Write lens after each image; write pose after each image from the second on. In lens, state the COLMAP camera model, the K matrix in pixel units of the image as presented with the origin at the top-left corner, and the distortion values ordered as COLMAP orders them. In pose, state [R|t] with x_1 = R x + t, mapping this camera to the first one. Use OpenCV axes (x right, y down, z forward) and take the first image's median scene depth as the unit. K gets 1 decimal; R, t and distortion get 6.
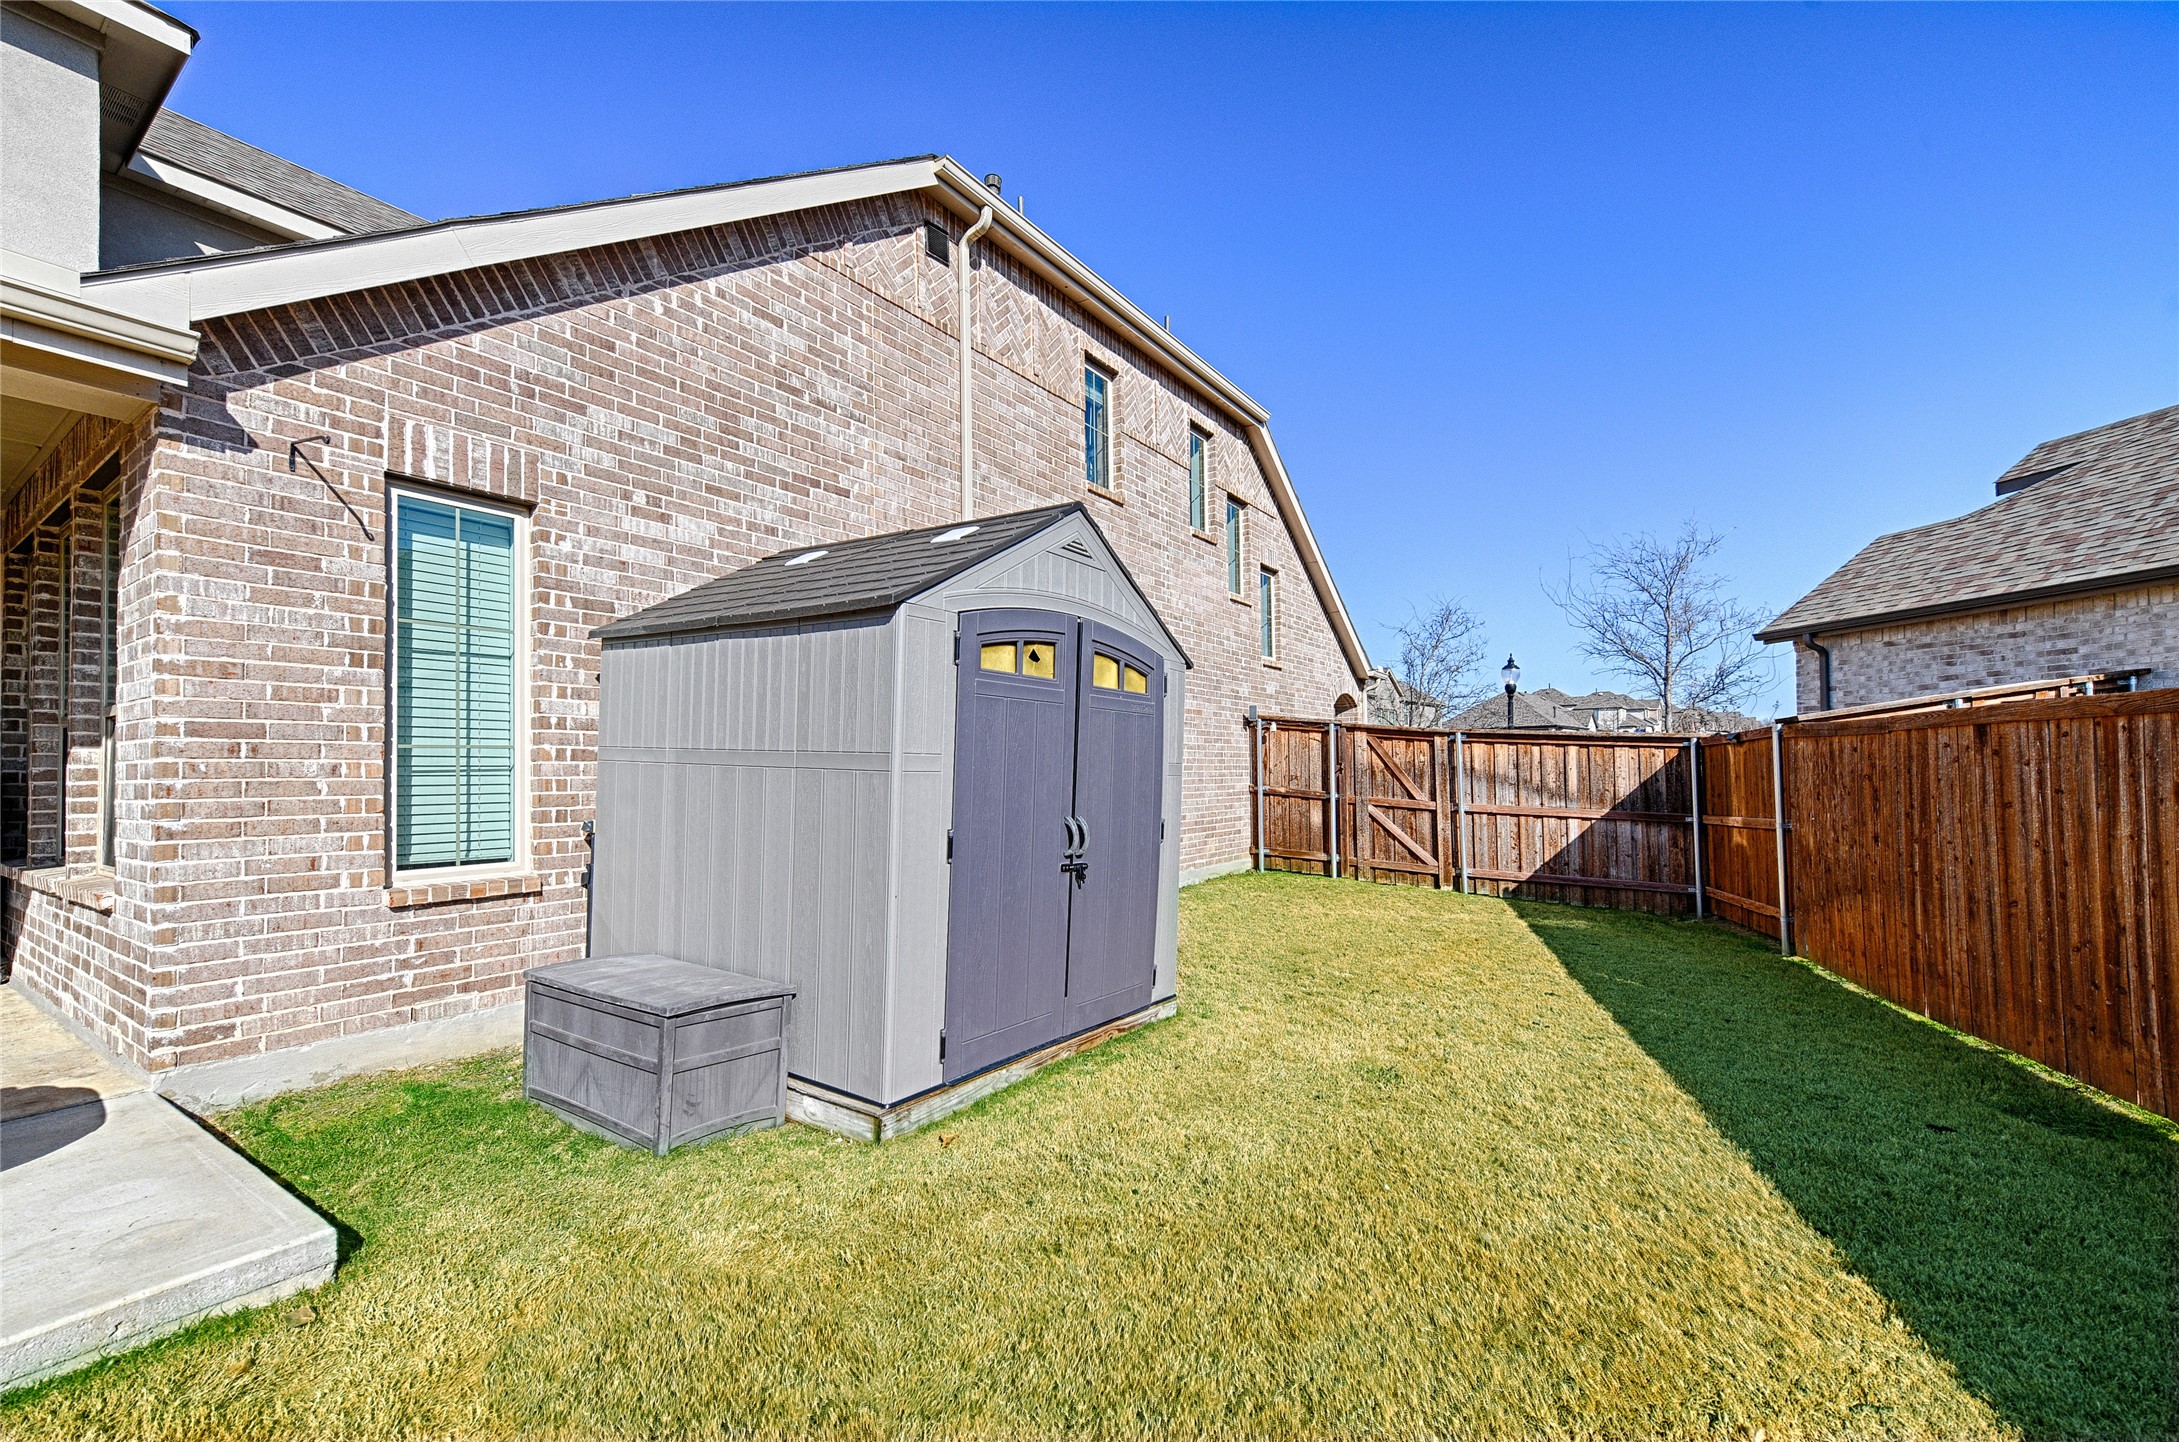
lens RADIAL K [[898.5, 0, 1093.5], [0, 898.5, 729.1], [0, 0, 1]] dist [0.007364, -0.000492]
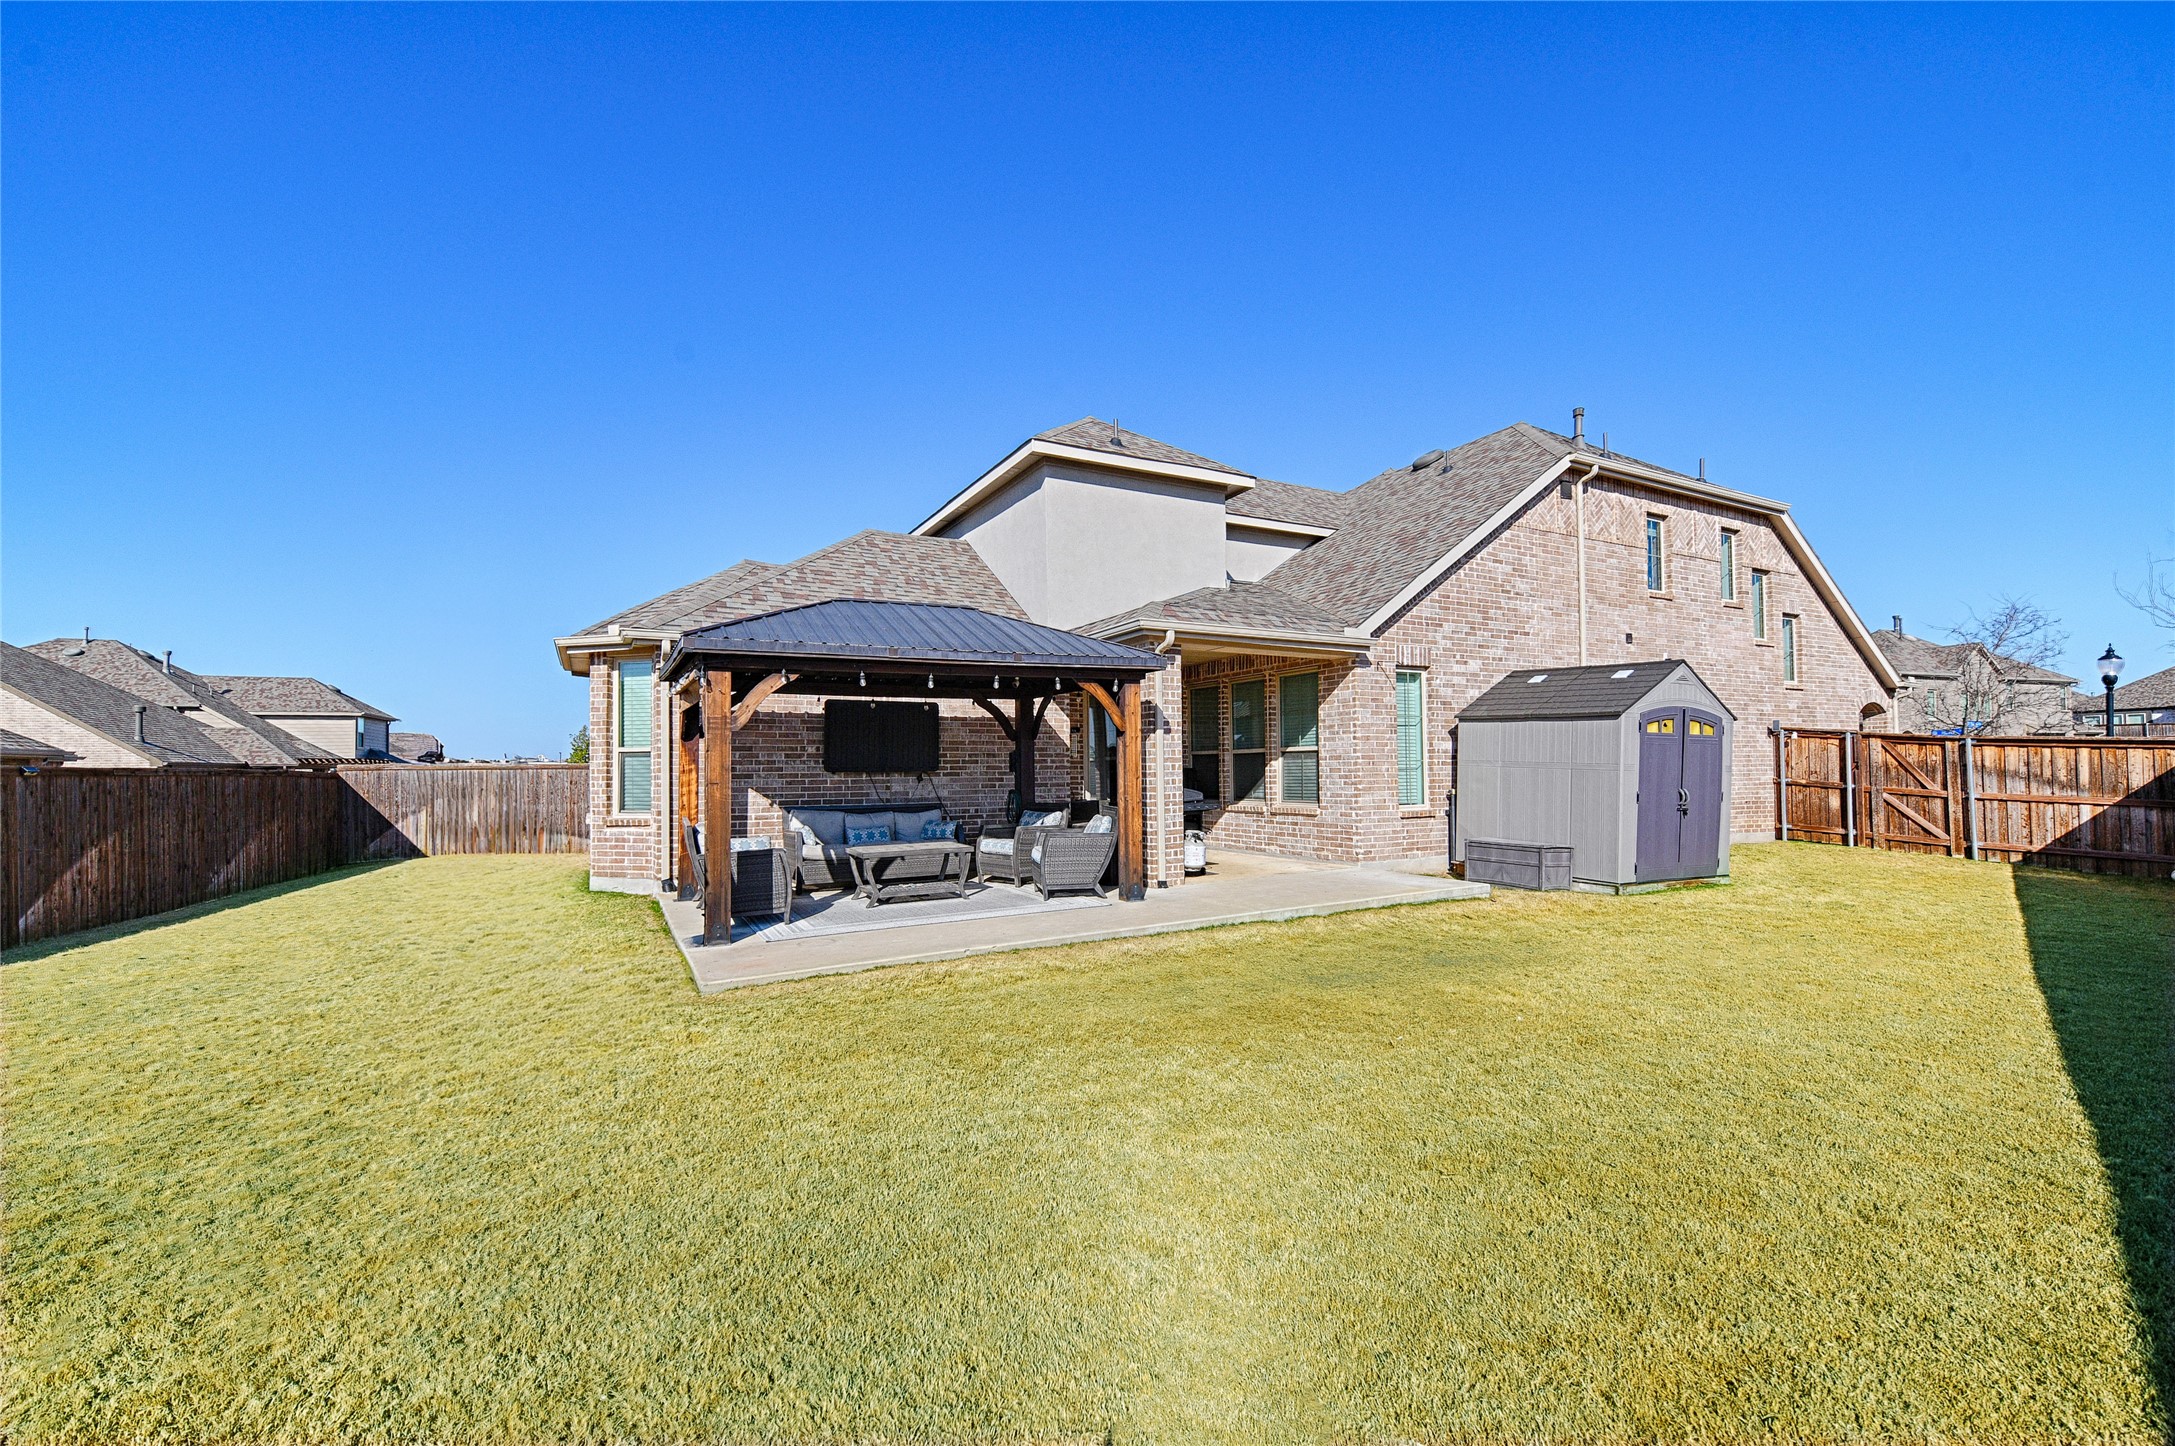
lens RADIAL K [[896.9, 0, 1108.4], [0, 896.9, 748.6], [0, 0, 1]] dist [0.007364, -0.000492]
pose [[0.892753, -0.010958, -0.450412, -0.127595], [0.023772, 0.999457, 0.022803, -0.042629], [0.449918, -0.031065, 0.892529, -0.768956]]
